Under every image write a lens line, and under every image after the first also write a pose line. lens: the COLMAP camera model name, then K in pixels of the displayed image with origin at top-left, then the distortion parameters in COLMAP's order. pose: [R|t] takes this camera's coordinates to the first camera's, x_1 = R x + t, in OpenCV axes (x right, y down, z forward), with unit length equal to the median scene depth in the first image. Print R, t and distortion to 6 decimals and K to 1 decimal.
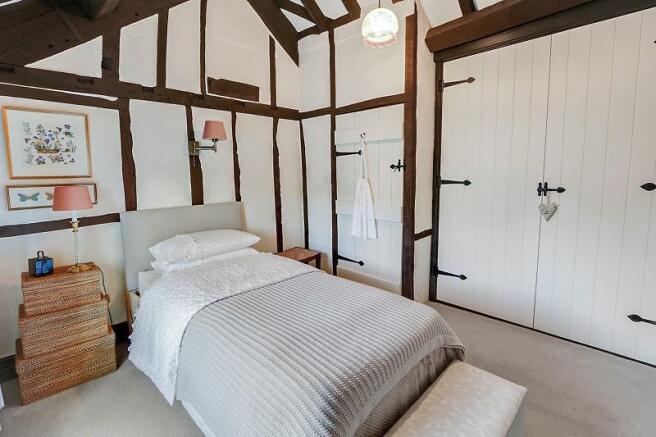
lens RADIAL K [[309.3, 0, 322.4], [0, 309.3, 200.7], [0, 0, 1]] dist [-0.002222, -0.000065]
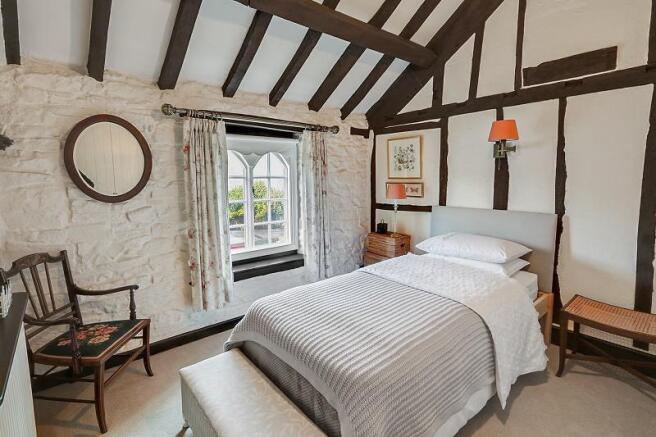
lens RADIAL K [[309.3, 0, 322.4], [0, 309.3, 200.7], [0, 0, 1]] dist [-0.002222, -0.000065]
pose [[-0.068358, 0.093845, -0.993237, 0.705424], [-0.083285, 0.991554, 0.099418, -0.076861], [0.994178, 0.089517, -0.059965, 0.614077]]
